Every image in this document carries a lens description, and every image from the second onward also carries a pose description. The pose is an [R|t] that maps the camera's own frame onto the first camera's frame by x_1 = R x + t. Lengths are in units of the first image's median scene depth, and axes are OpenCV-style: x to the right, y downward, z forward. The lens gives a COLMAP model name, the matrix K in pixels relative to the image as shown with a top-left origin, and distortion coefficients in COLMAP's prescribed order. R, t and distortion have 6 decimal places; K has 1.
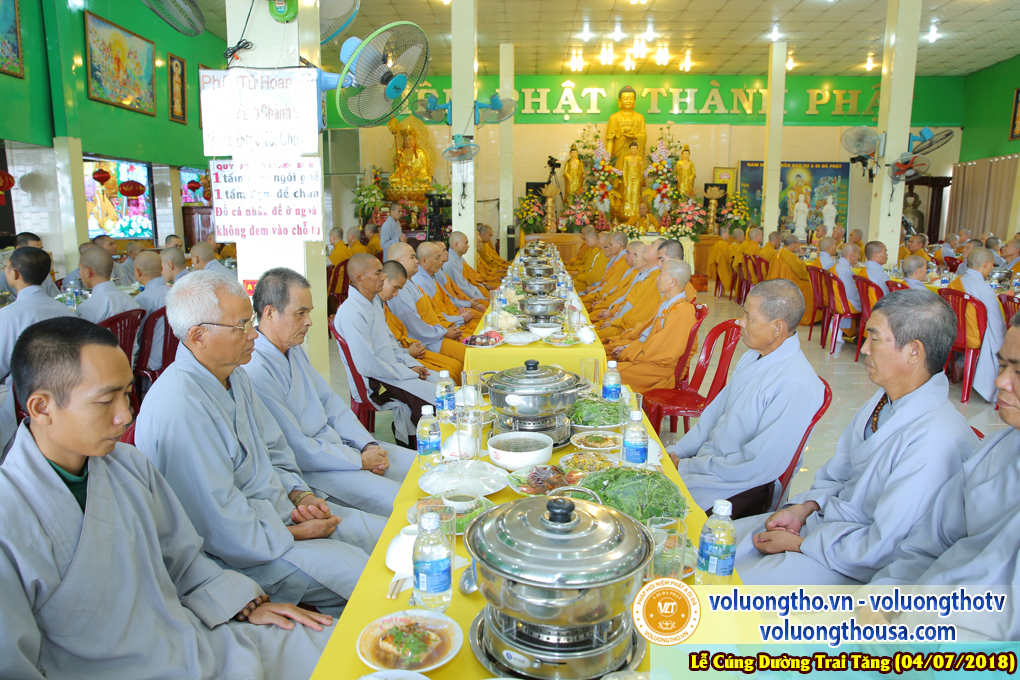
lens RADIAL K [[693.1, 0, 510.0], [0, 693.1, 340.0], [0, 0, 1]] dist [-0.113705, 0.091764]
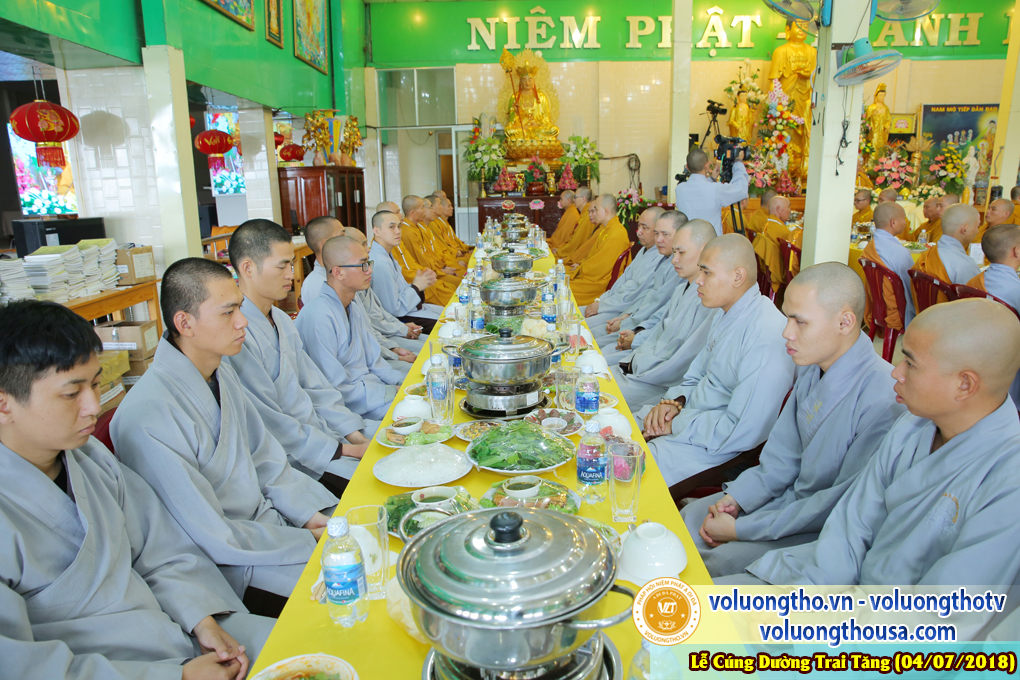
lens RADIAL K [[693.1, 0, 510.0], [0, 693.1, 340.0], [0, 0, 1]] dist [-0.113705, 0.091764]
pose [[0.998728, -0.029214, 0.041088, -0.216011], [0.027028, 0.998240, 0.052794, -0.038665], [-0.042558, -0.051617, 0.997760, 0.214661]]
